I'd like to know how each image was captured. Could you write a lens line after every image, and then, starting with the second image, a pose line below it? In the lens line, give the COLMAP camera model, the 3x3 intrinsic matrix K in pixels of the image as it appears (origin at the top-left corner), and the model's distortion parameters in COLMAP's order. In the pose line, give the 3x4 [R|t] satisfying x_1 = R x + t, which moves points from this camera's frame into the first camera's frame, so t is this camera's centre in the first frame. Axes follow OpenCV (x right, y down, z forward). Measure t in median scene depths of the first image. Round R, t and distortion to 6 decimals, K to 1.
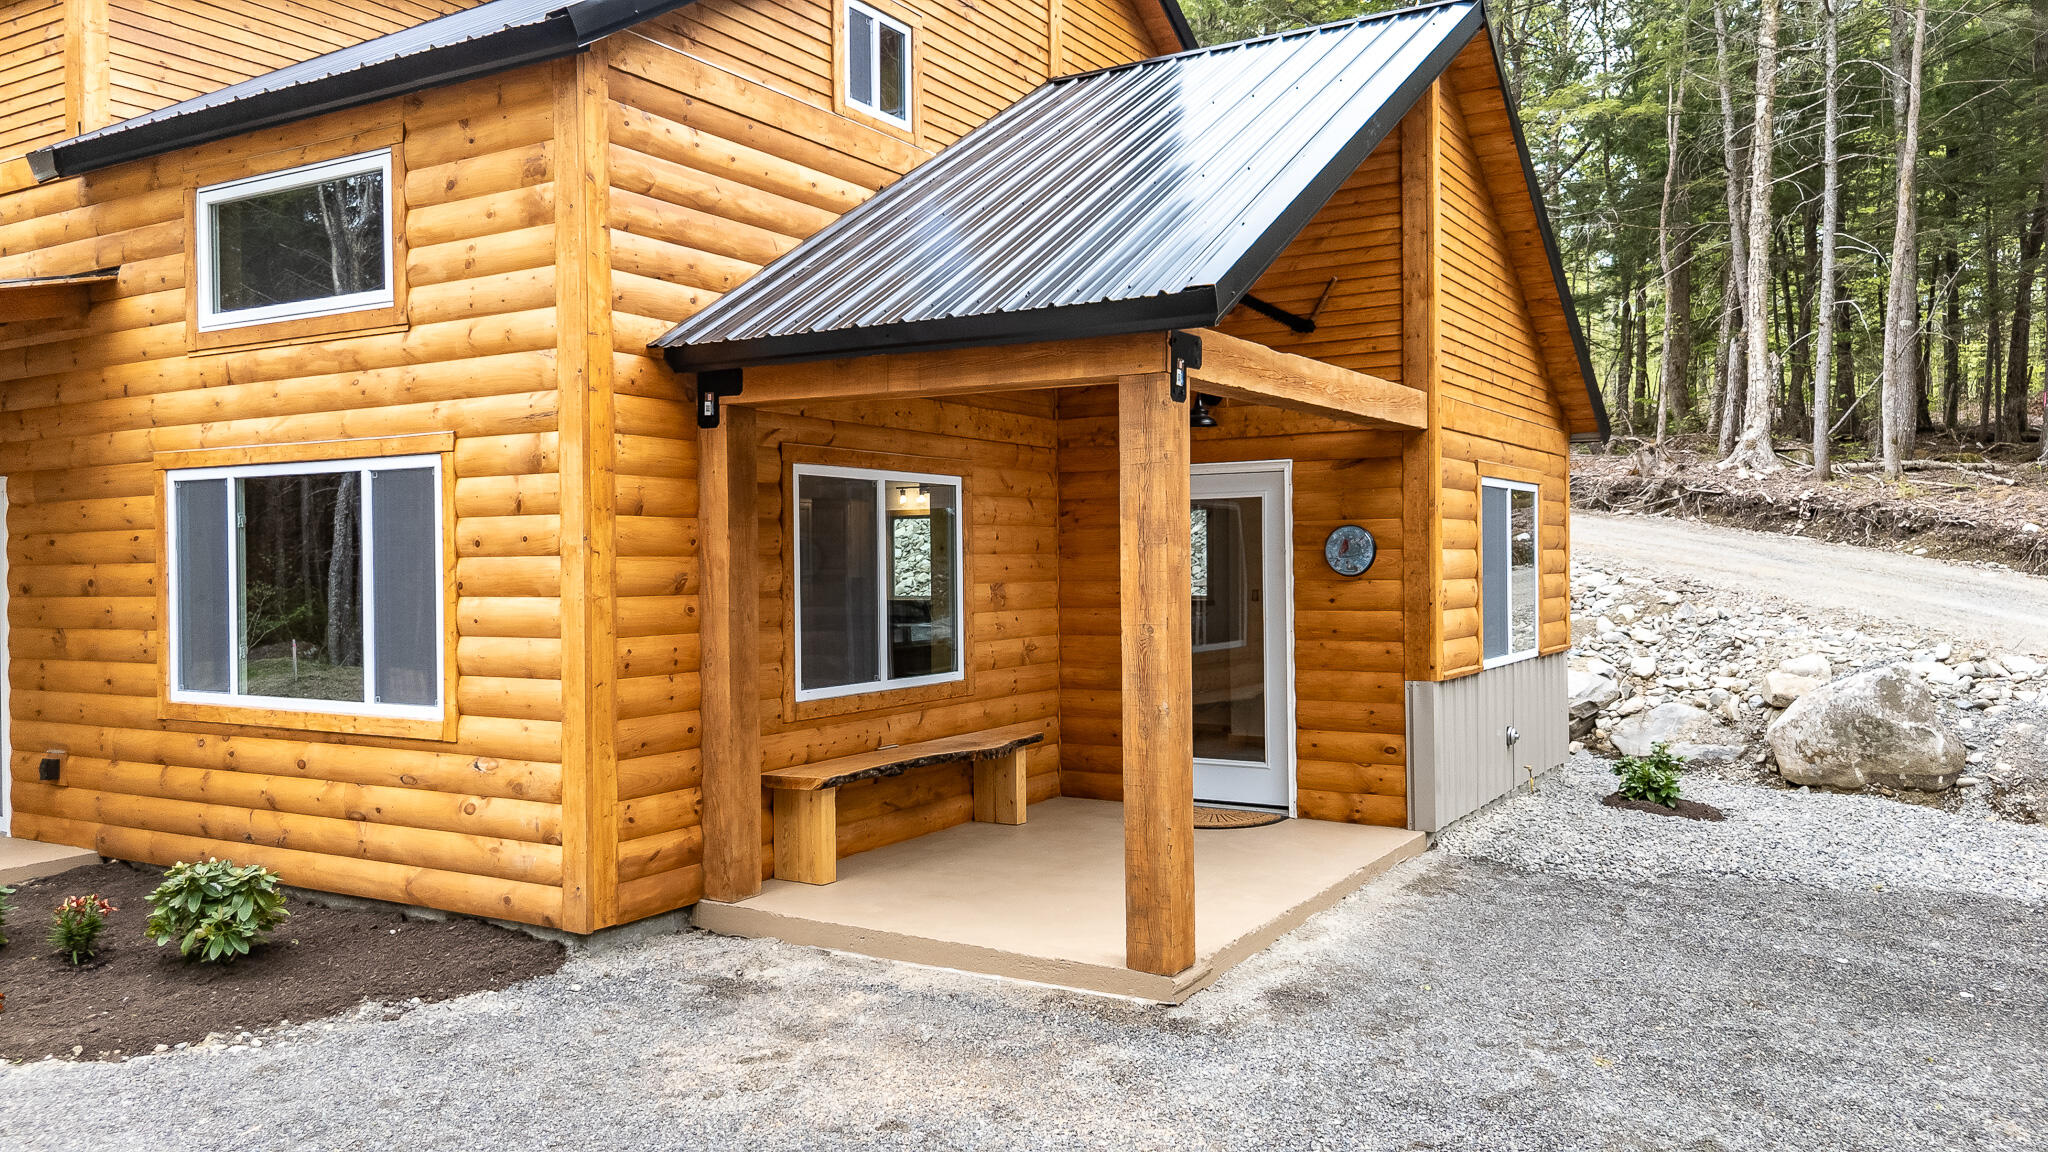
lens RADIAL K [[1509.5, 0, 1023.9], [0, 1509.5, 567.8], [0, 0, 1]] dist [0.070519, -0.068008]
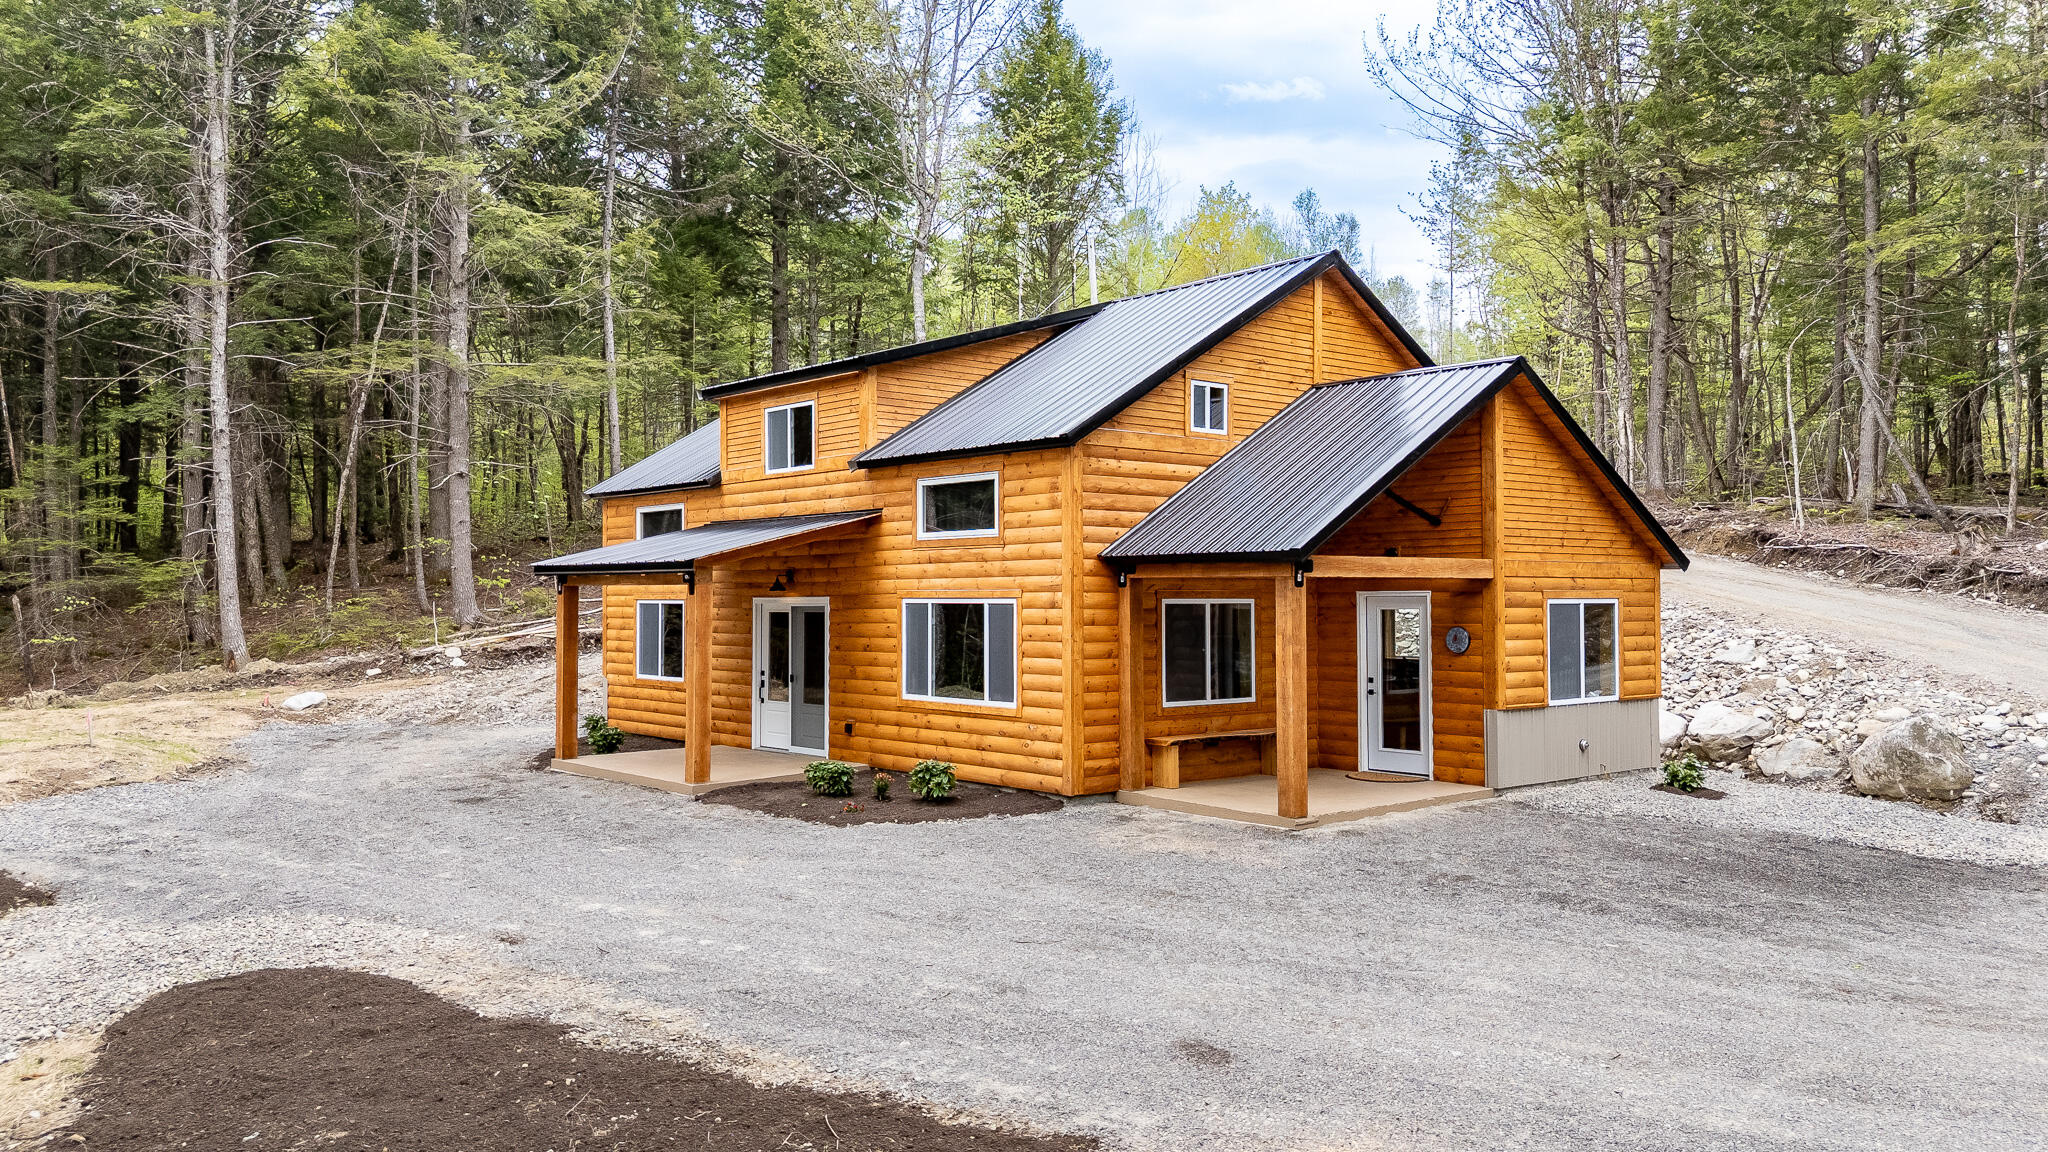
lens RADIAL K [[1509.5, 0, 1033.6], [0, 1509.5, 549.0], [0, 0, 1]] dist [0.070519, -0.068008]
pose [[0.948429, -0.002653, -0.316980, 0.347823], [-0.008974, 0.999340, -0.035213, -0.059071], [0.316864, 0.036241, 0.947778, -1.091209]]
